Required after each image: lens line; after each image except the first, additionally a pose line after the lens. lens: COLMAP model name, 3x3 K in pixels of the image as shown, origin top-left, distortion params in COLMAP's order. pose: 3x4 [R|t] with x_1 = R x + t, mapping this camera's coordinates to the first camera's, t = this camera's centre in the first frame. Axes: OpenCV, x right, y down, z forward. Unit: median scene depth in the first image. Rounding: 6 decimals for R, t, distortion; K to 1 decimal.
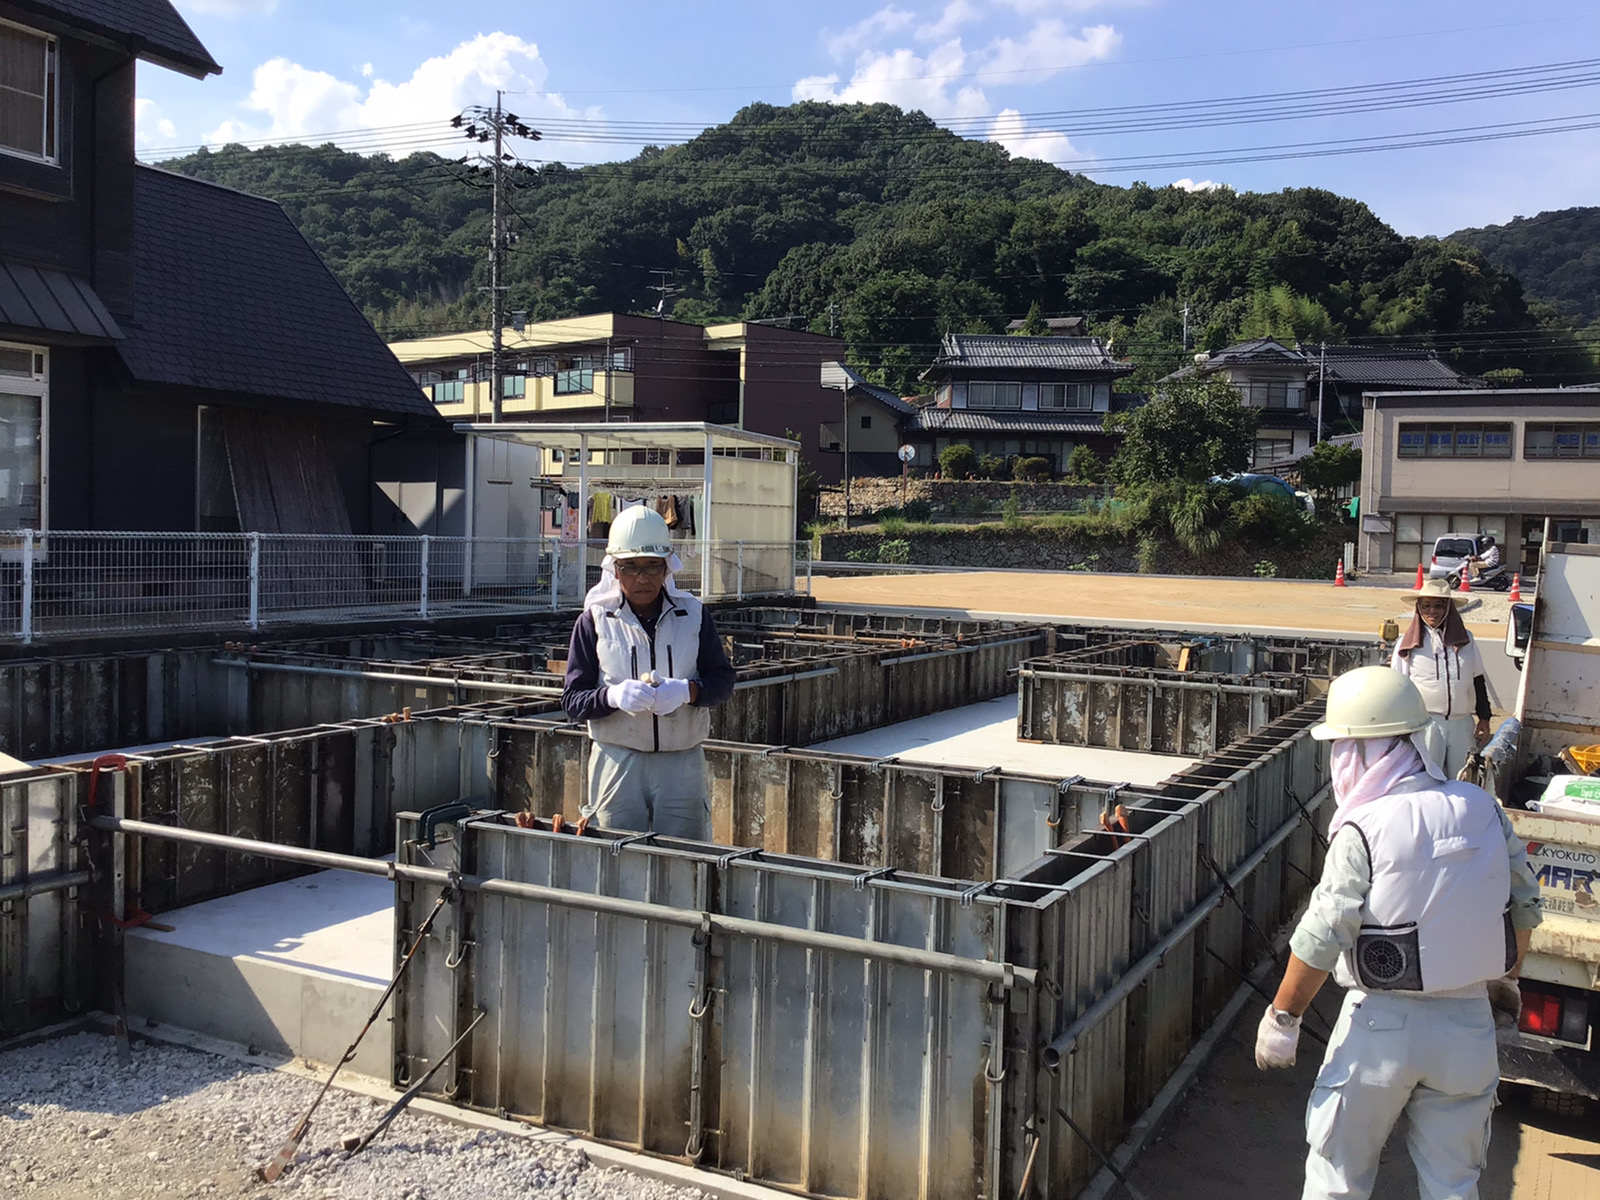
lens RADIAL K [[1445.8, 0, 808.9], [0, 1445.8, 604.7], [0, 0, 1]] dist [0.138038, -0.288004]
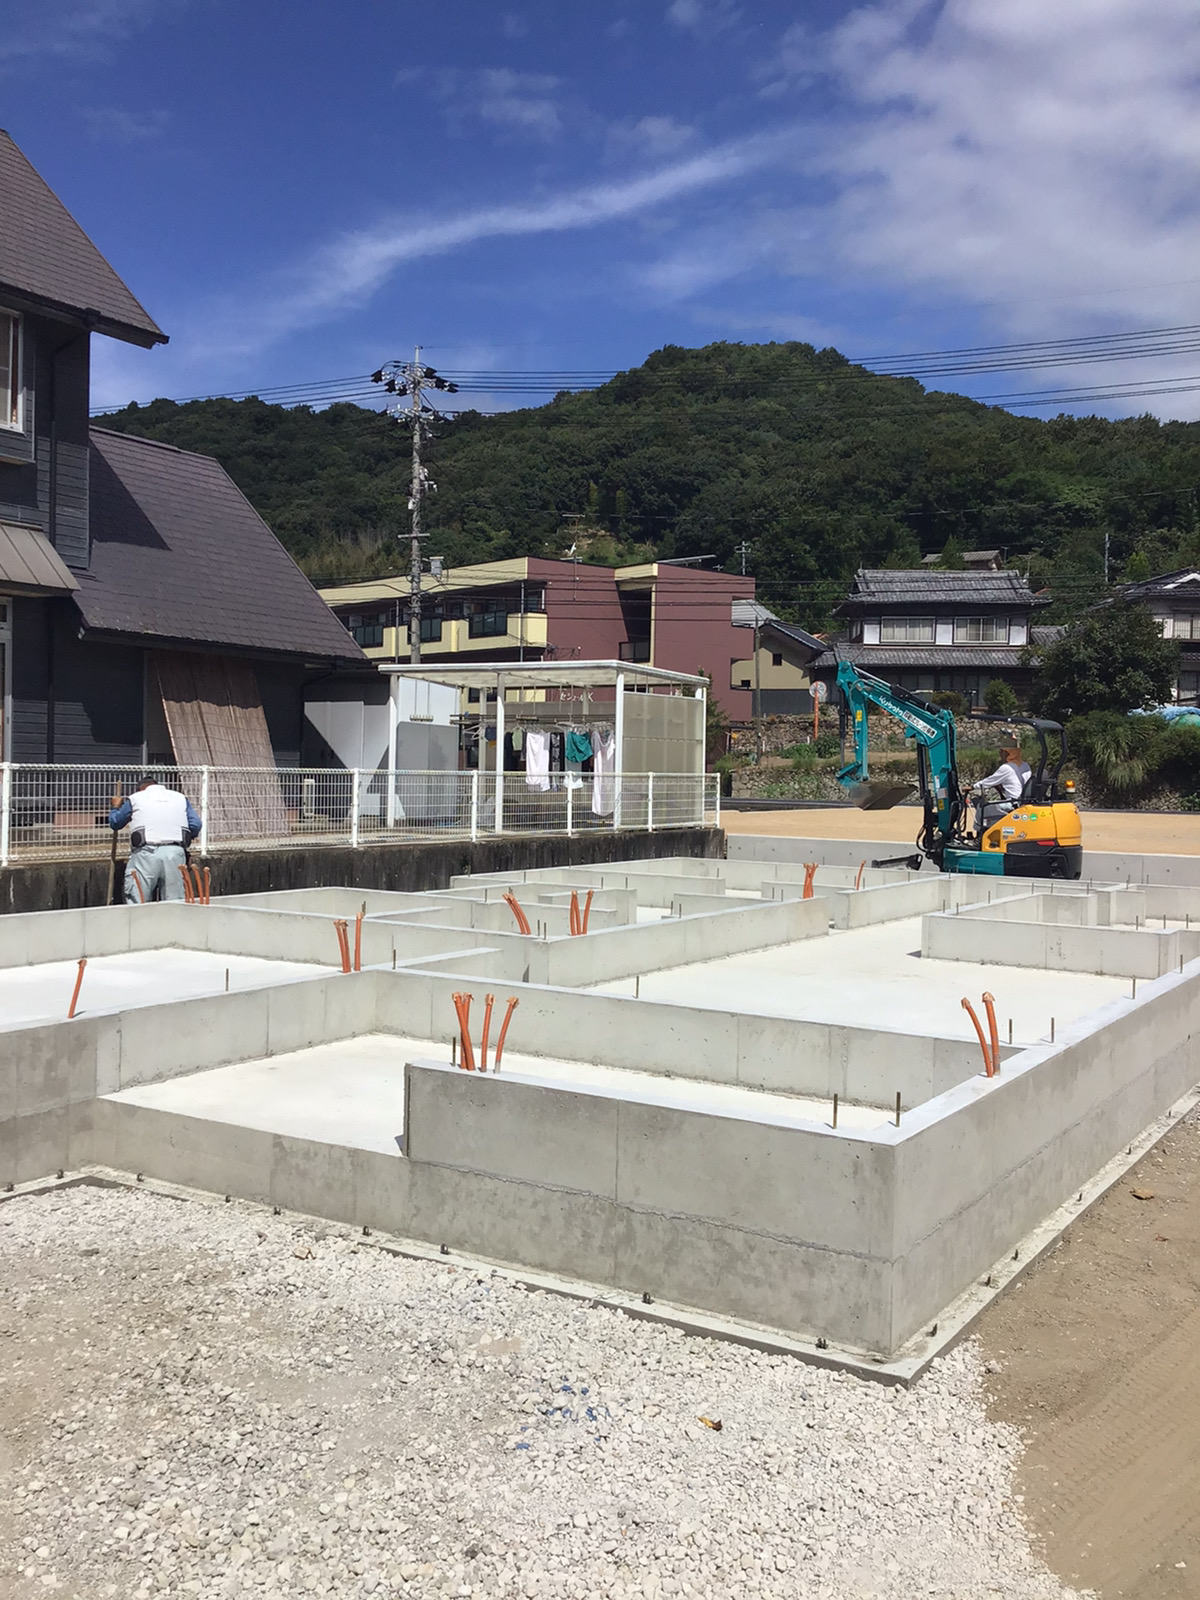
lens RADIAL K [[1458.7, 0, 613.6], [0, 1458.7, 790.8], [0, 0, 1]] dist [0.147670, -0.274992]
pose [[0.997217, -0.006277, -0.074292, 0.001028], [0.003532, 0.999308, -0.037019, 0.001580], [0.074473, 0.036654, 0.996549, -0.009966]]
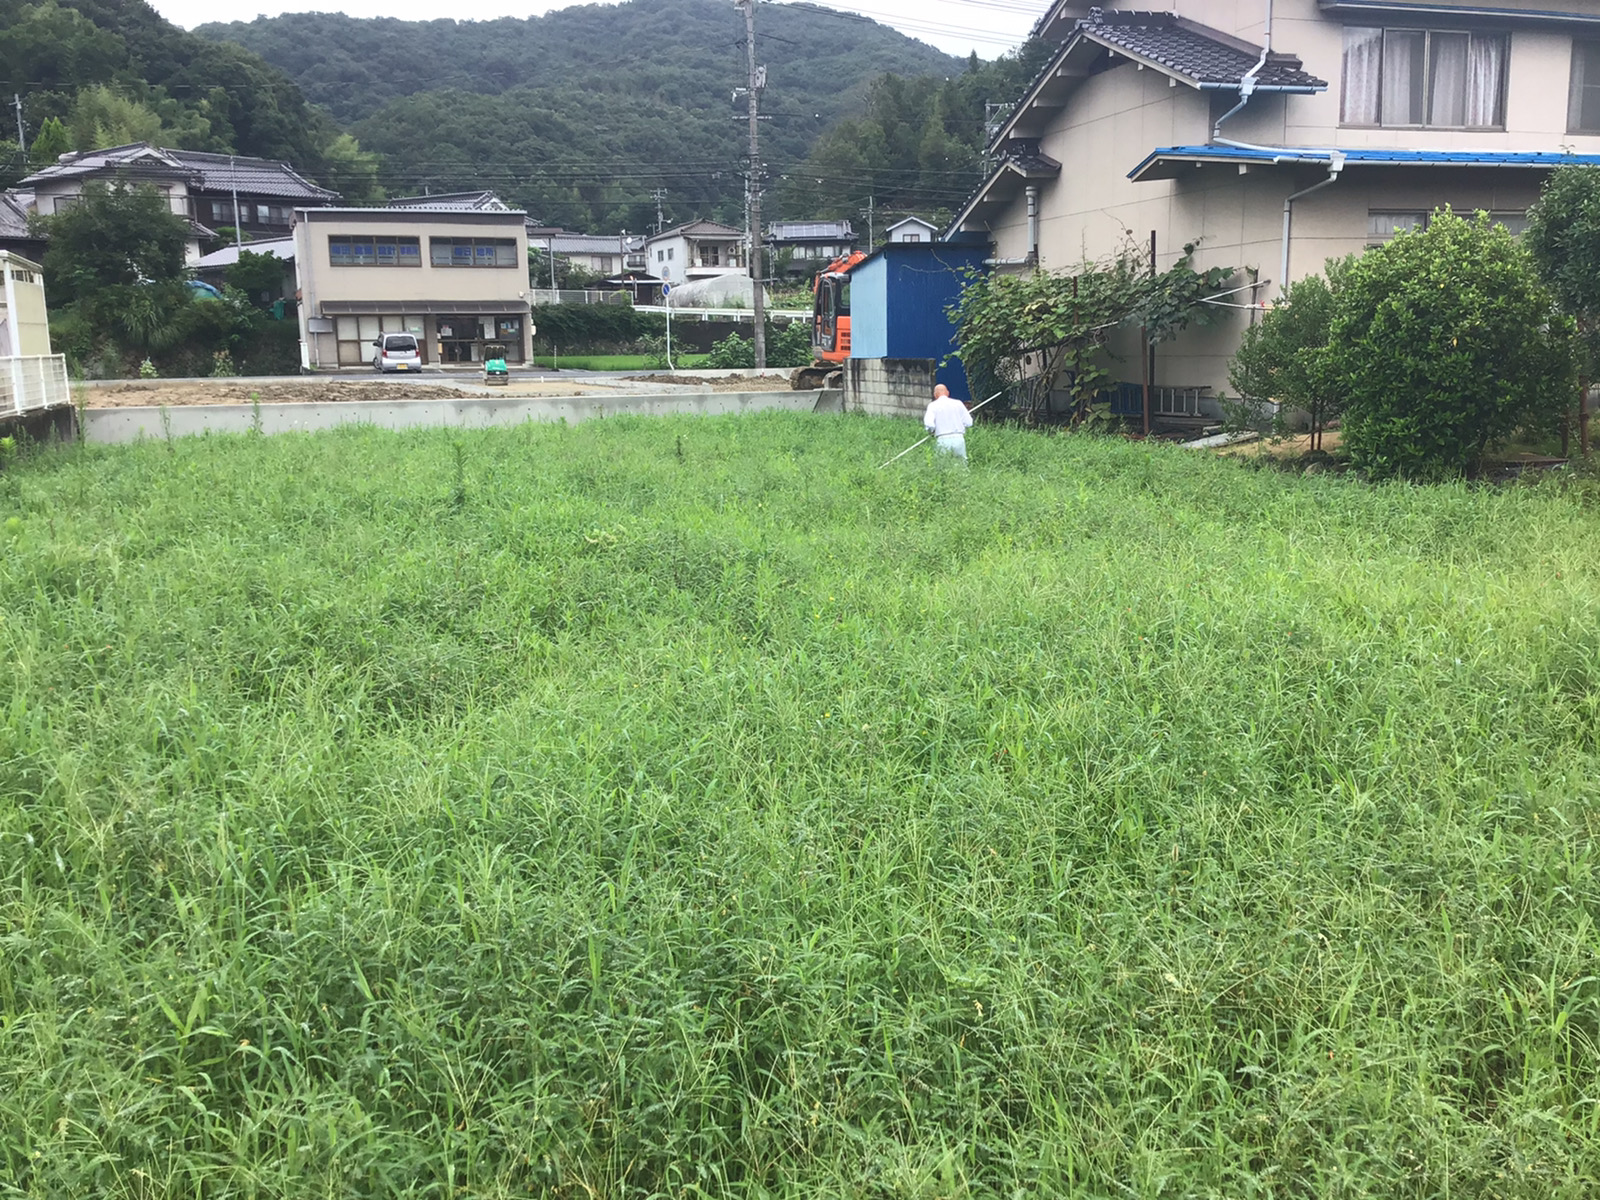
lens RADIAL K [[1453.7, 0, 814.3], [0, 1453.7, 589.5], [0, 0, 1]] dist [0.134797, -0.307665]
pose [[0.704666, -0.157576, 0.691821, -0.101551], [0.072427, 0.985909, 0.150789, 0.001876], [-0.705833, -0.056149, 0.706149, -0.058594]]
